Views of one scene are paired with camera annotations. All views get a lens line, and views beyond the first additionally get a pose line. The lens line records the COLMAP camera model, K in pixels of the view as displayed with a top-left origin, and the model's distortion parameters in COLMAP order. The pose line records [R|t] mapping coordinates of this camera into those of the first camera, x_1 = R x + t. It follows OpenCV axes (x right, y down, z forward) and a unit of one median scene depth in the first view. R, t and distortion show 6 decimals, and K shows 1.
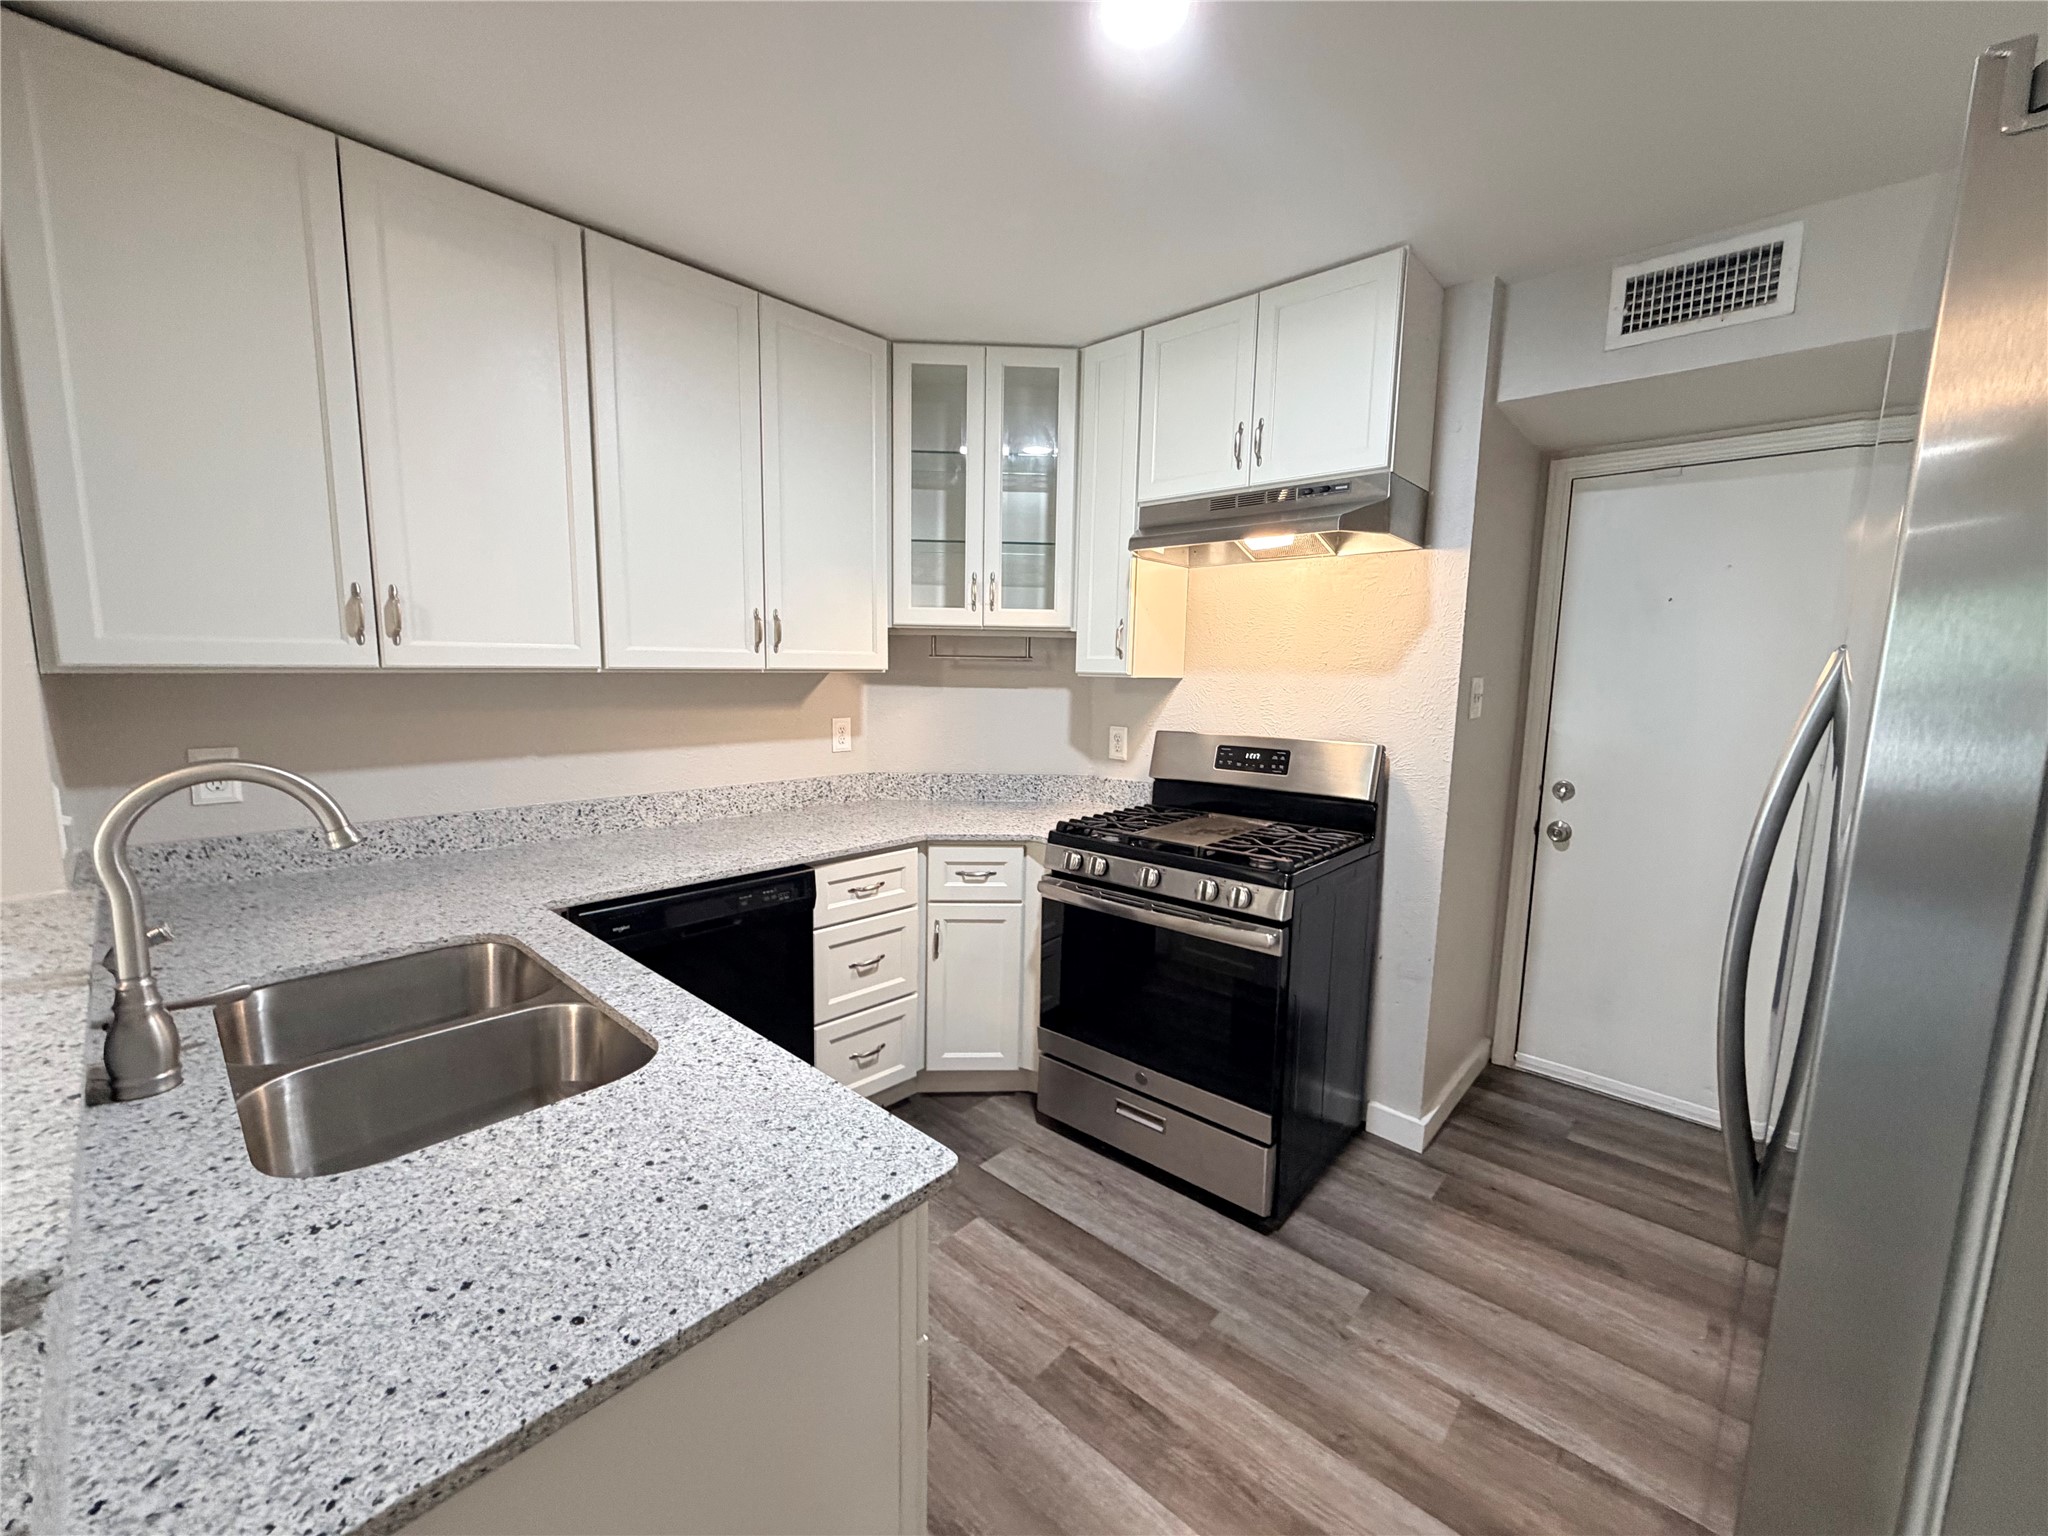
lens RADIAL K [[817.0, 0, 1017.4], [0, 817.0, 766.3], [0, 0, 1]] dist [-0.000919, 0.000580]
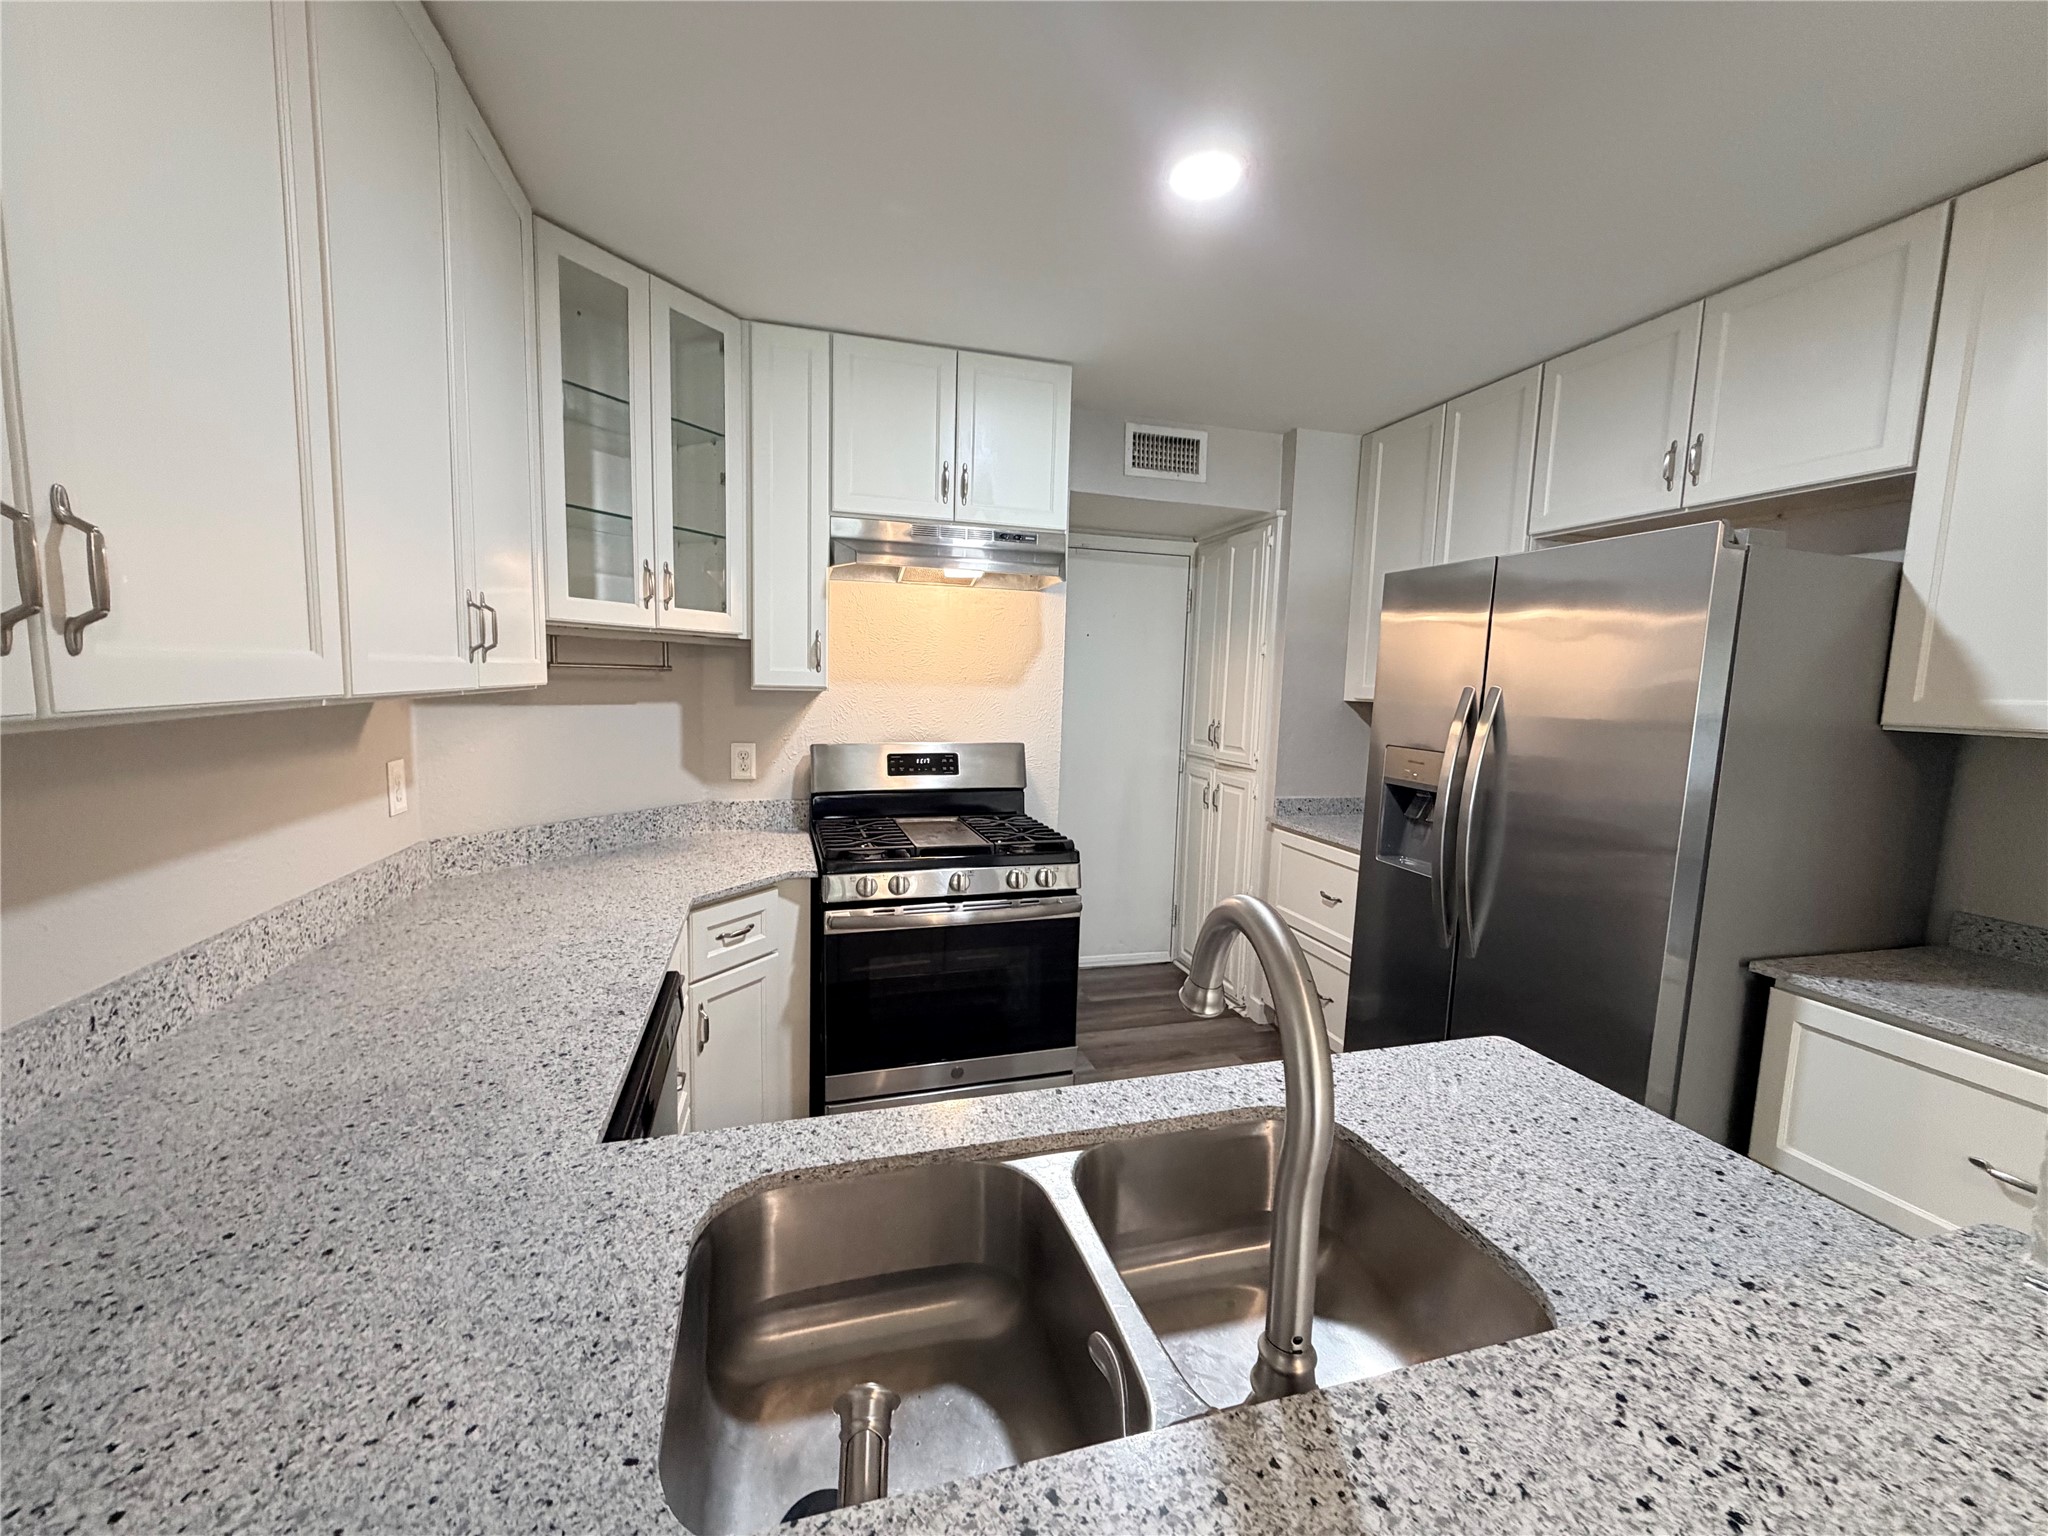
lens RADIAL K [[817.0, 0, 1018.5], [0, 817.0, 767.9], [0, 0, 1]] dist [-0.000919, 0.000580]
pose [[0.519851, -0.095315, 0.848923, -0.592183], [0.086202, 0.994536, 0.058877, -0.058449], [-0.849897, 0.042572, 0.525227, 0.319084]]
